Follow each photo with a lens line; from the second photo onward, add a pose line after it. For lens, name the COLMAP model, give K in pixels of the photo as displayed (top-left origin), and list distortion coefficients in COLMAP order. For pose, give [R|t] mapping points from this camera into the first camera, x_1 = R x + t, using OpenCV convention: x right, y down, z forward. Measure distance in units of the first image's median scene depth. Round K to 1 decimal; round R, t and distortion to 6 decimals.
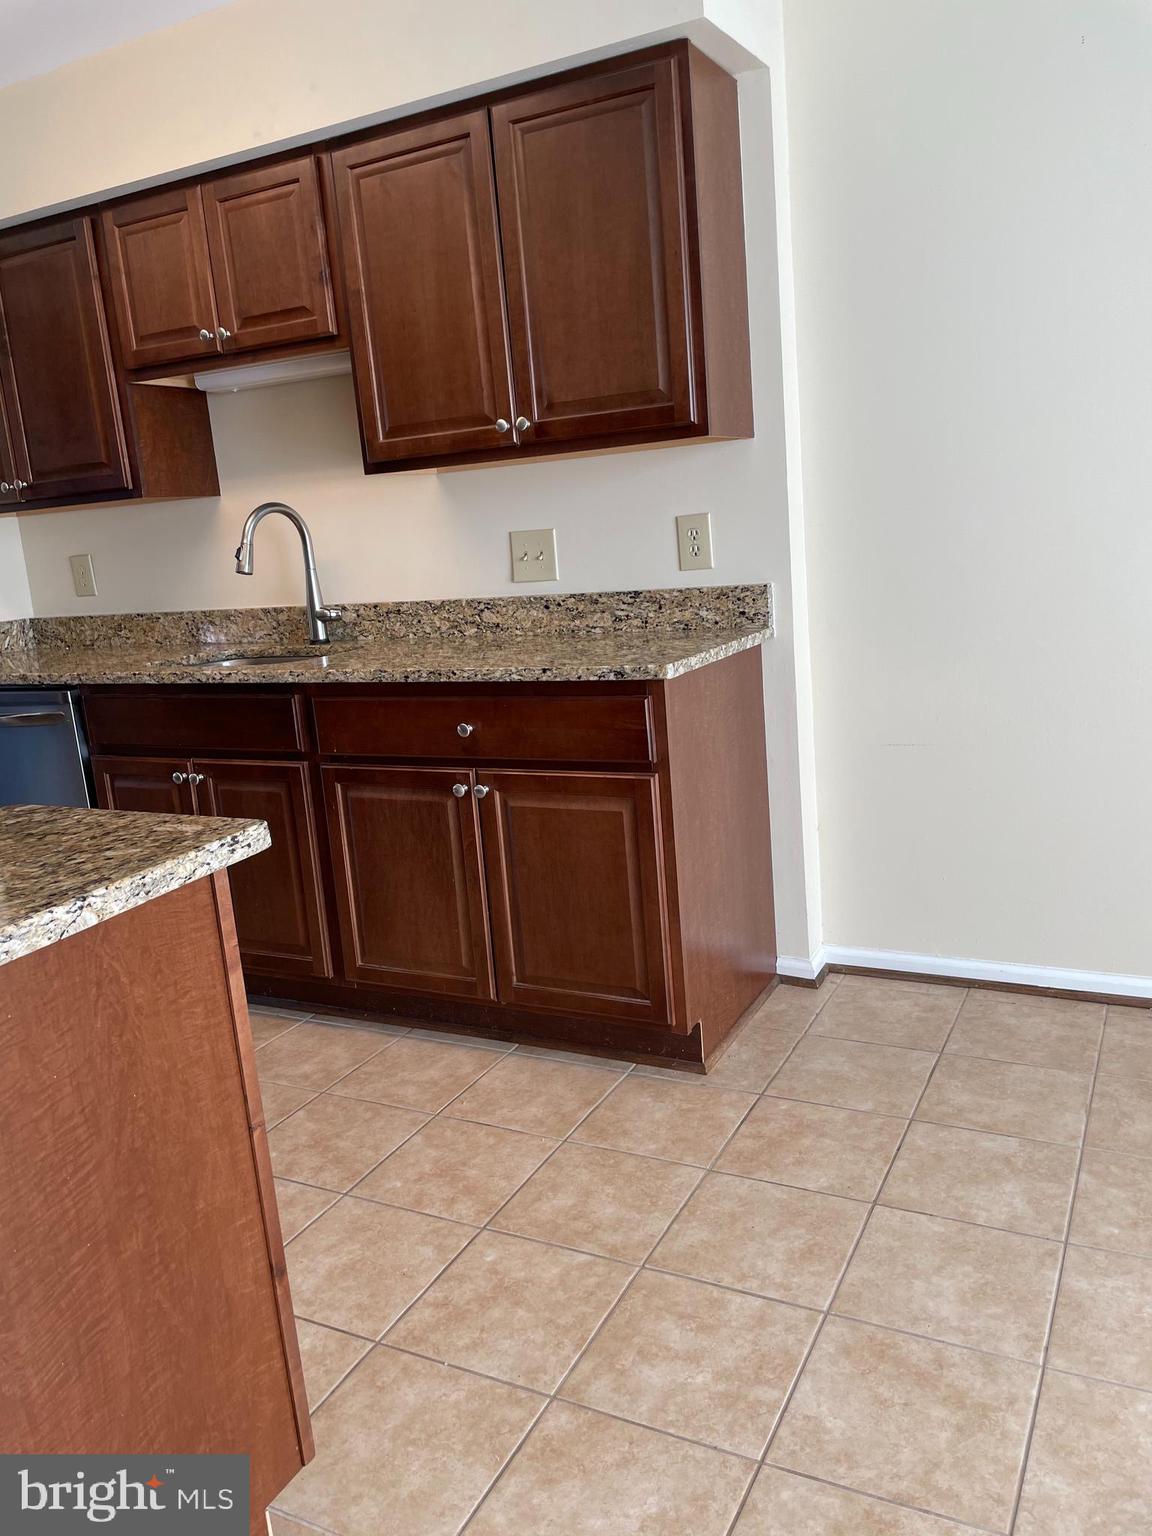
lens RADIAL K [[1165.1, 0, 580.0], [0, 1165.1, 749.9], [0, 0, 1]] dist [0.085569, -0.124889]
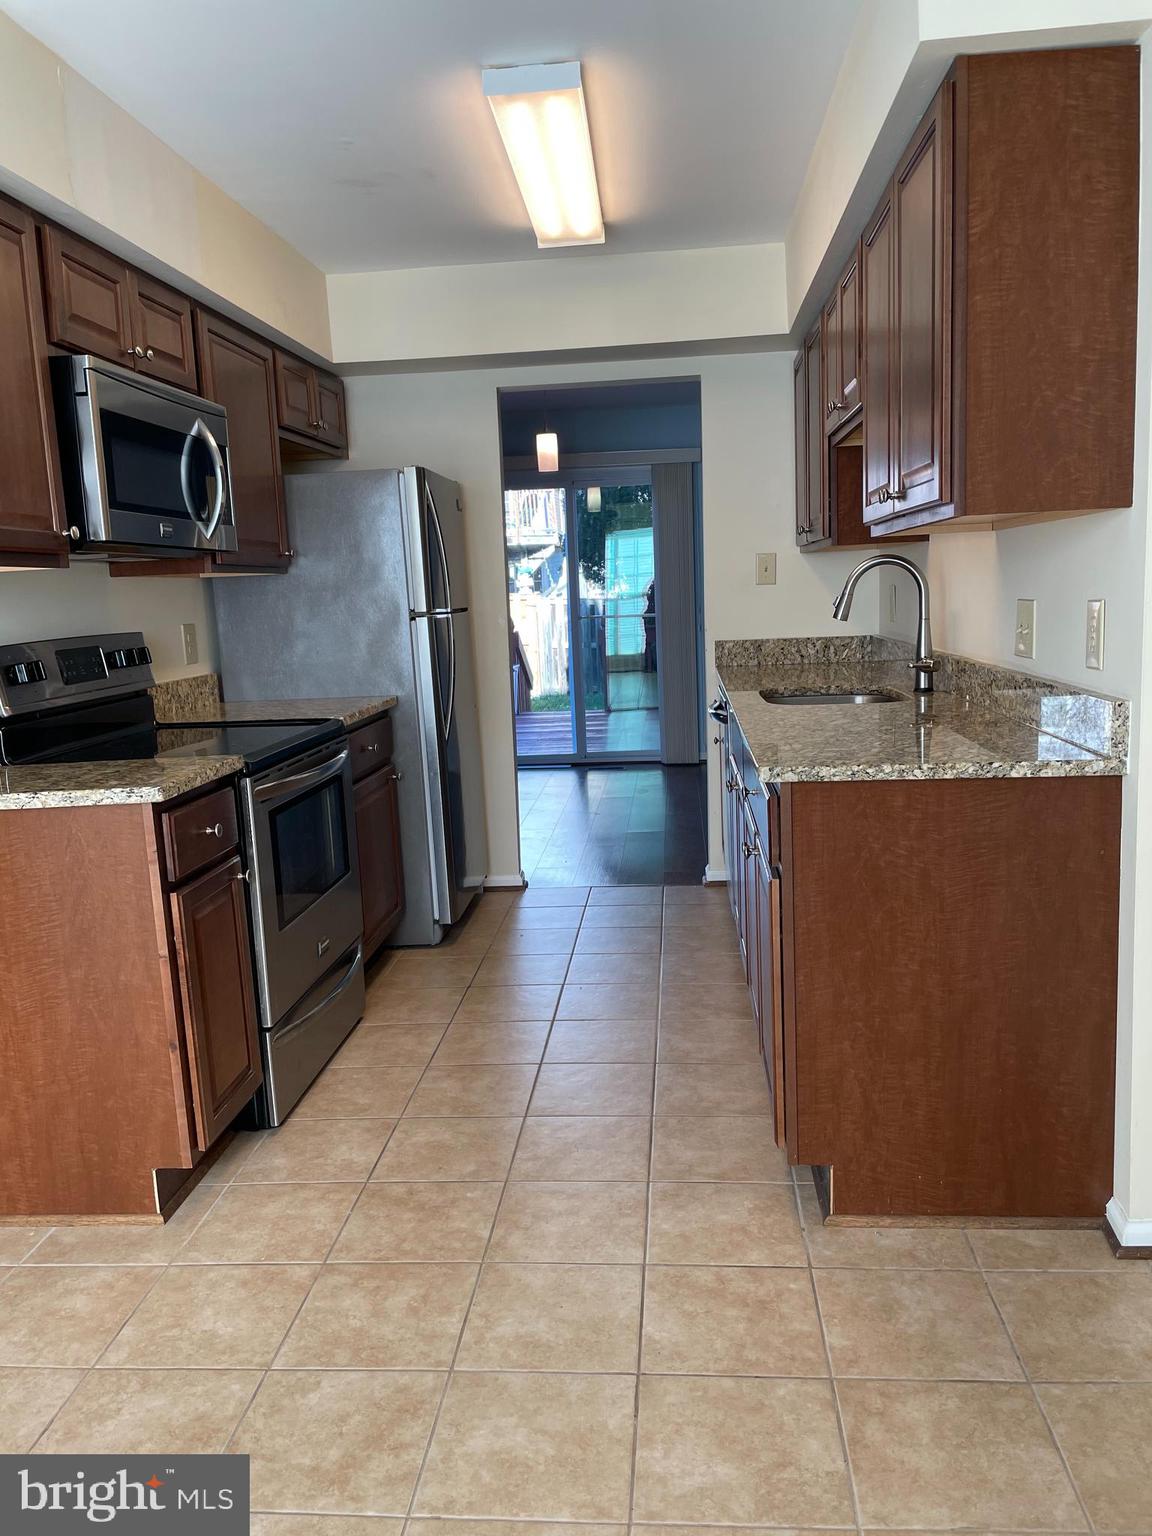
lens RADIAL K [[1165.1, 0, 580.0], [0, 1165.1, 749.9], [0, 0, 1]] dist [0.085569, -0.124889]
pose [[0.389269, 0.192350, -0.900817, 1.122342], [-0.171034, 0.976041, 0.134503, -0.243994], [0.905106, 0.101712, 0.412840, 0.604518]]
